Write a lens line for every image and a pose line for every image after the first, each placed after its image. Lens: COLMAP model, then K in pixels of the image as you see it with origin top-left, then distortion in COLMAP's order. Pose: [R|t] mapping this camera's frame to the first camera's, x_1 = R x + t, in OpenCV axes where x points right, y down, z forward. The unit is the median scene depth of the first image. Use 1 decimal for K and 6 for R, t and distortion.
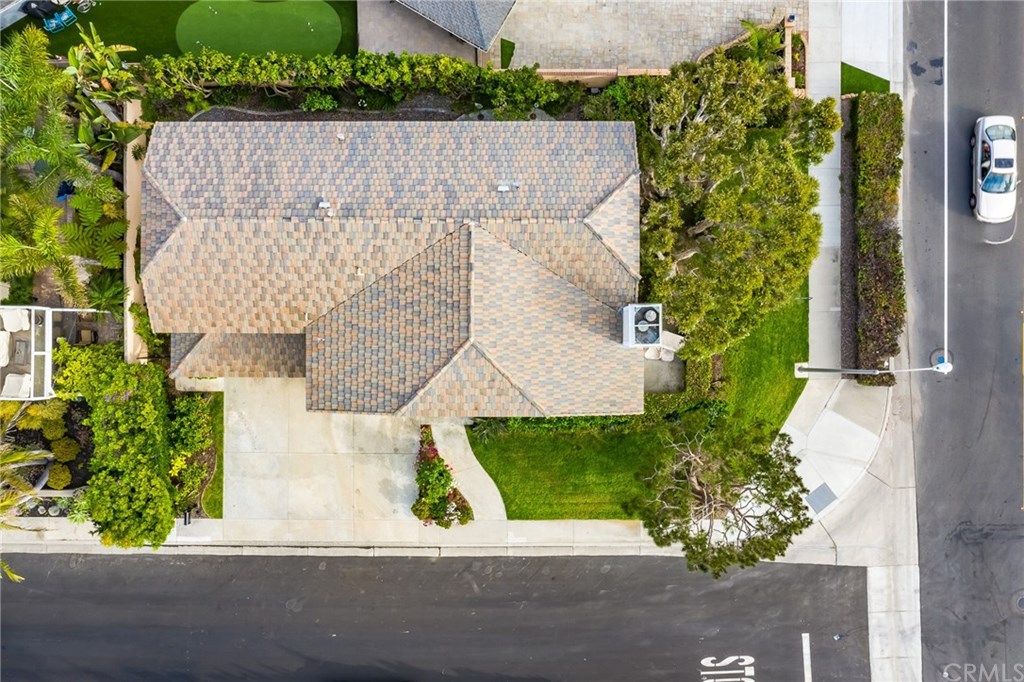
lens RADIAL K [[803.4, 0, 512.7], [0, 803.4, 342.0], [0, 0, 1]] dist [-0.009711, -0.000375]
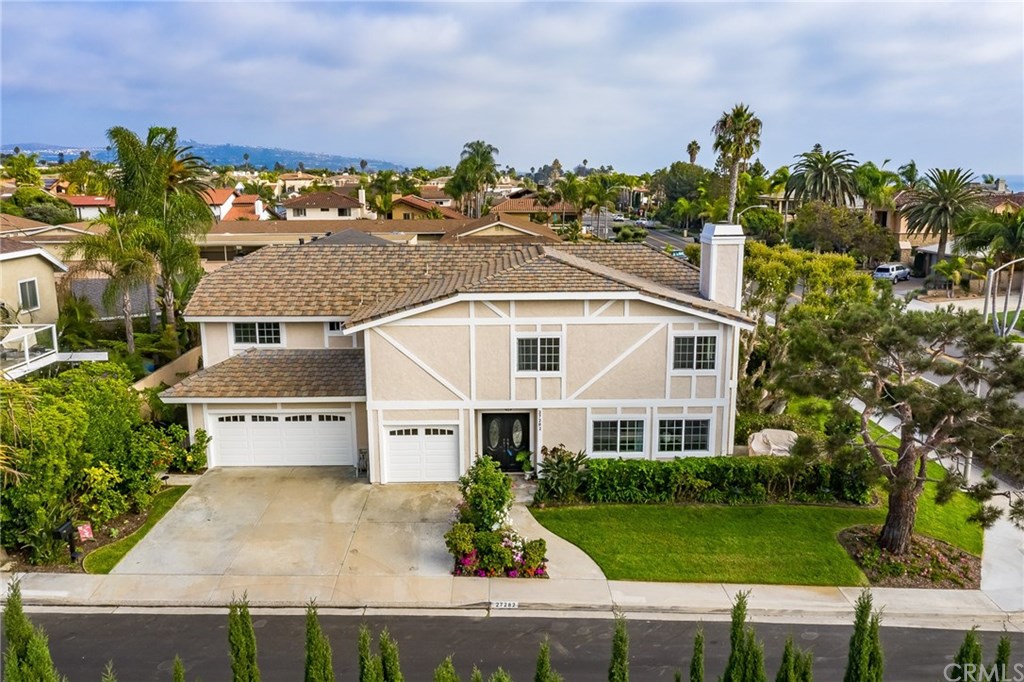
lens RADIAL K [[803.4, 0, 516.4], [0, 803.4, 342.7], [0, 0, 1]] dist [-0.009711, -0.000375]
pose [[0.999604, 0.002145, 0.028047, -0.087780], [0.026944, 0.213254, -0.976625, 0.743928], [-0.008076, 0.976994, 0.213112, 0.712366]]
